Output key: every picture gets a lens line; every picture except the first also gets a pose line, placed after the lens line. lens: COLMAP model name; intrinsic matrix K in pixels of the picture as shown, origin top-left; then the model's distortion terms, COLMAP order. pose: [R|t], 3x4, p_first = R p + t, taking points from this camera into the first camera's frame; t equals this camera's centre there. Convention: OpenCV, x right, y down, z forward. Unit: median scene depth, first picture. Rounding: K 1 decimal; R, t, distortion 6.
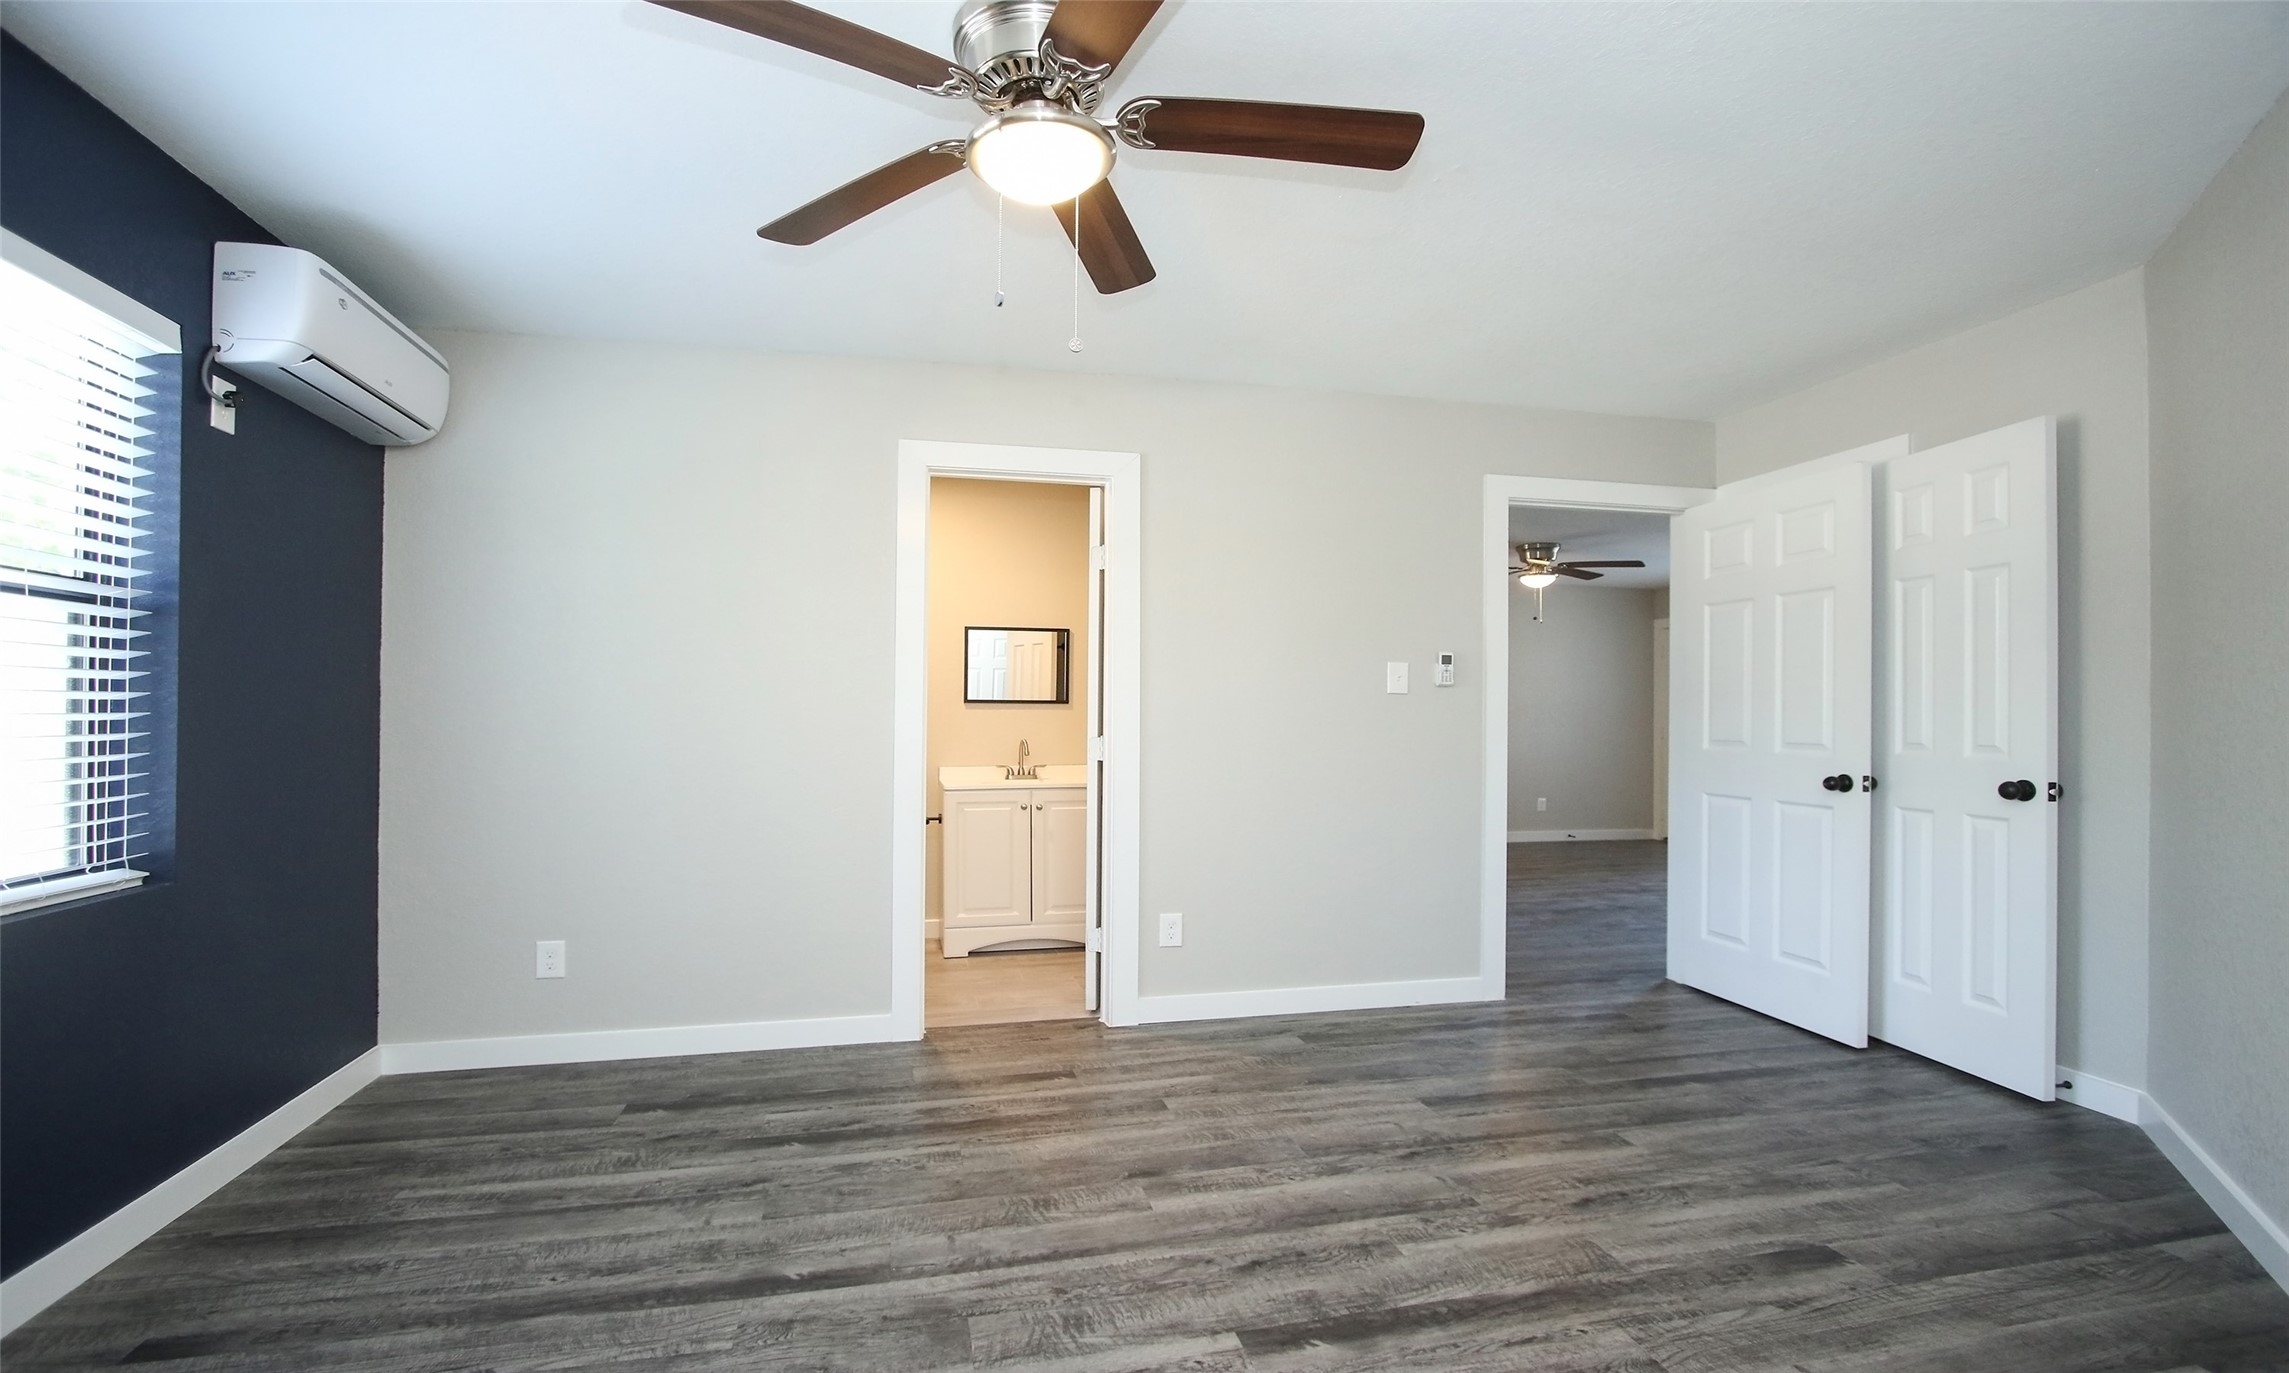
lens RADIAL K [[1059.9, 0, 1140.7], [0, 1059.9, 705.2], [0, 0, 1]] dist [-0.023251, 0.004433]
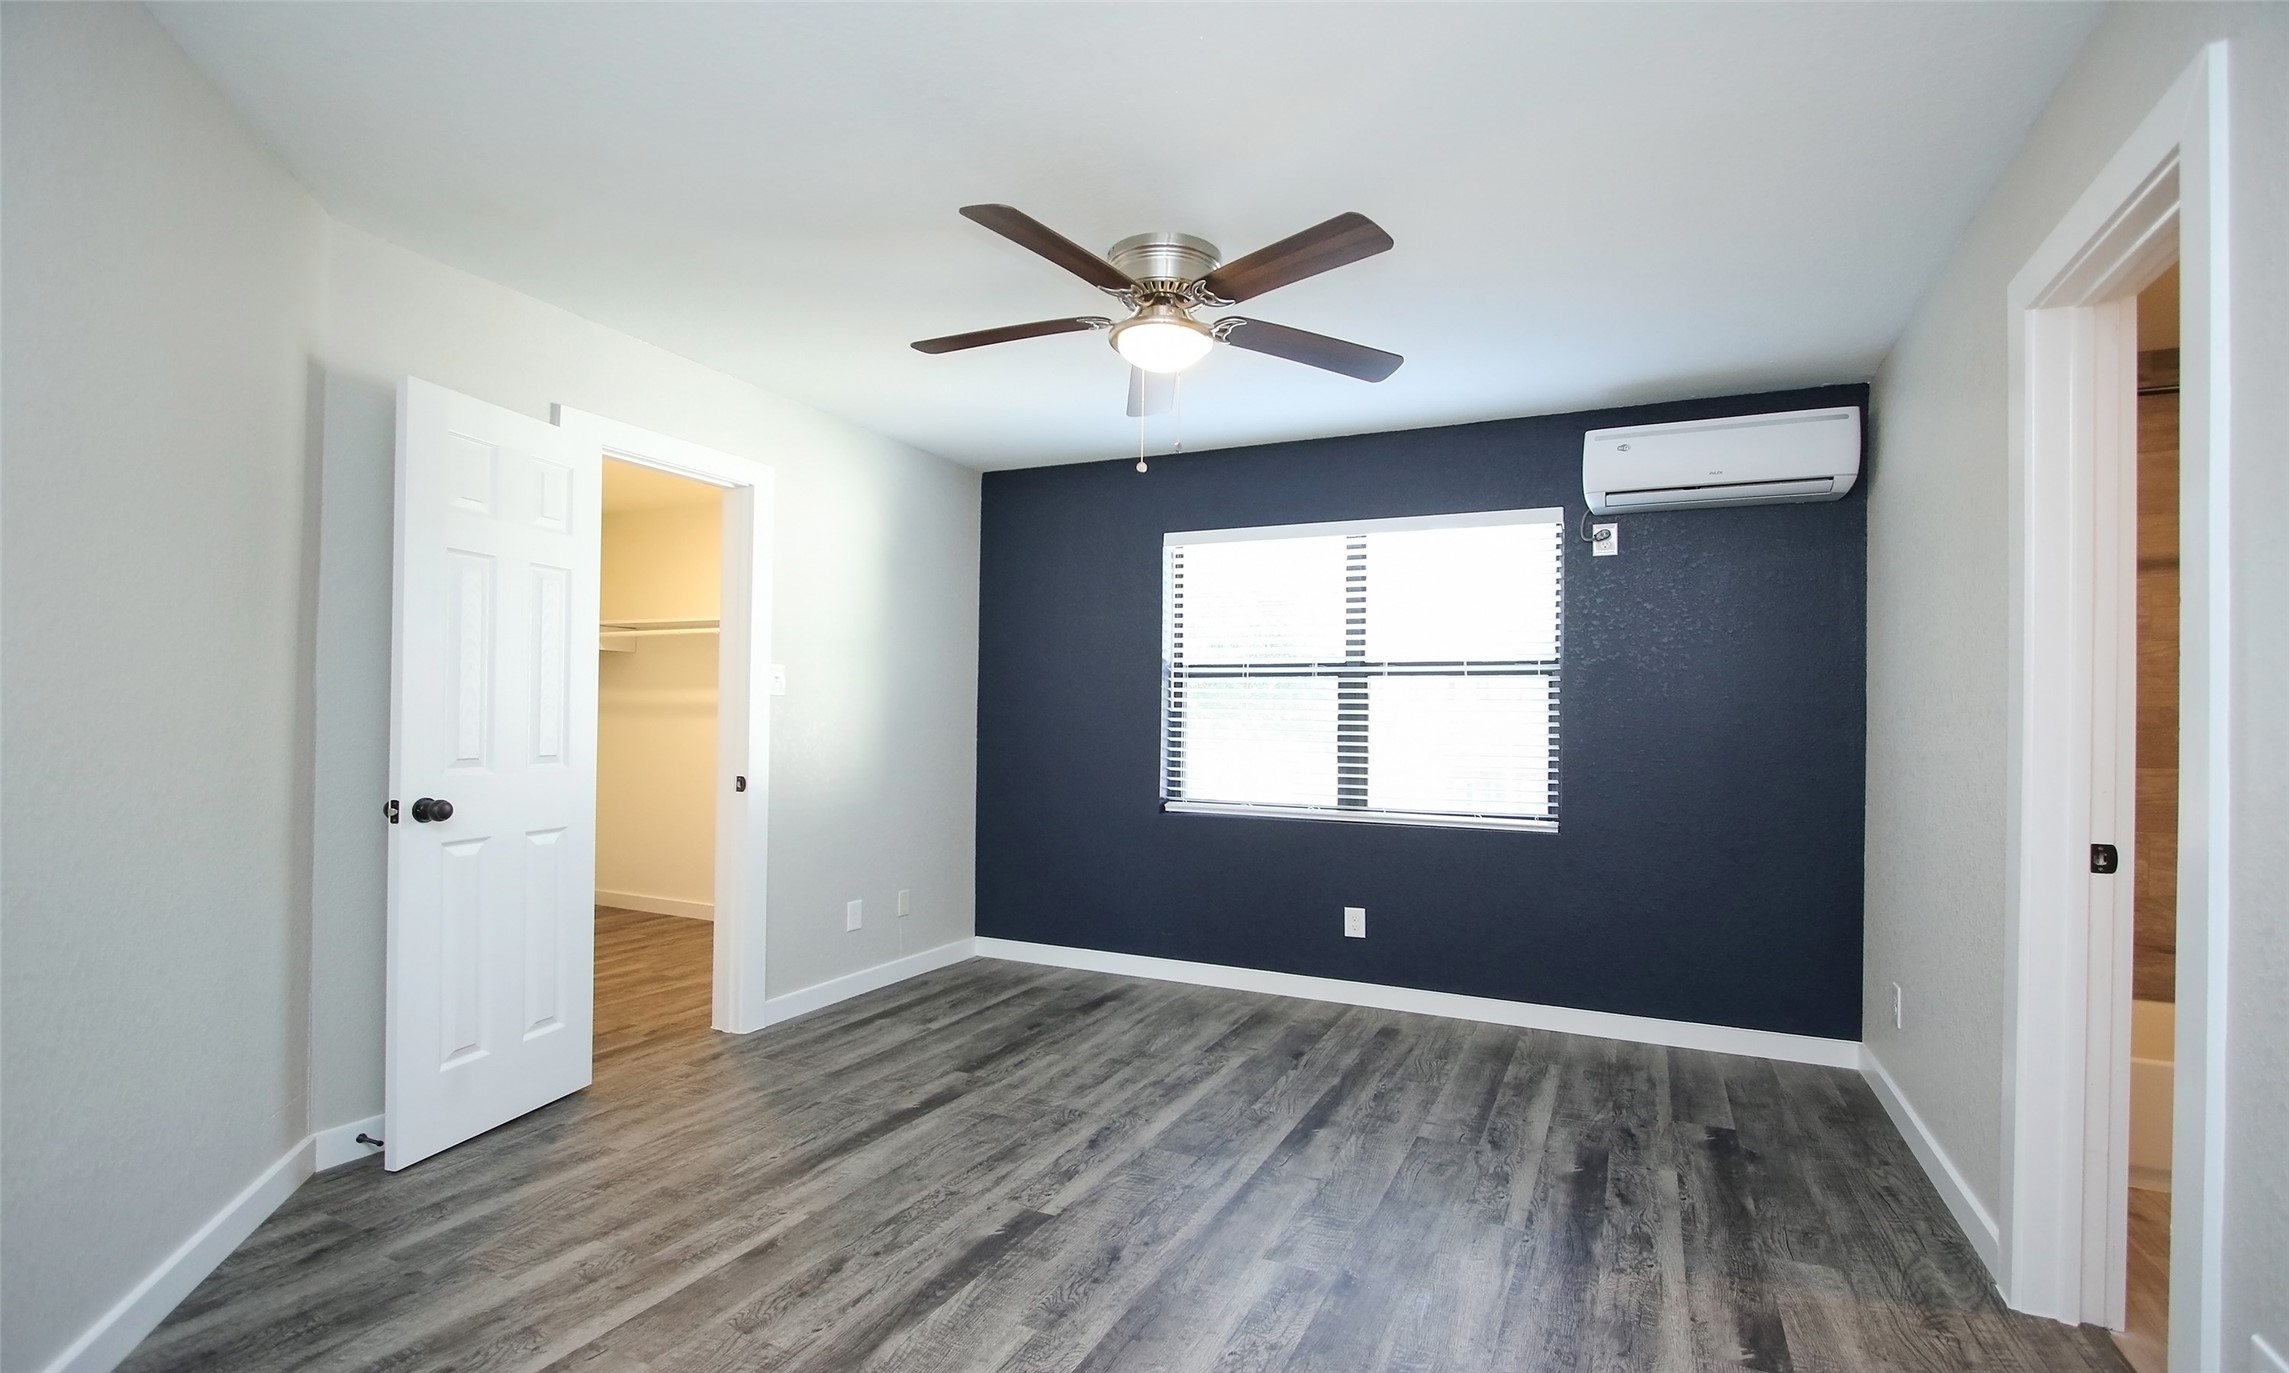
lens RADIAL K [[1059.9, 0, 1140.7], [0, 1059.9, 705.2], [0, 0, 1]] dist [-0.023251, 0.004433]
pose [[-0.629833, -0.022847, -0.776395, 0.882053], [-0.008019, 0.999705, -0.022913, 0.006035], [0.776689, -0.008206, -0.629830, 1.619838]]
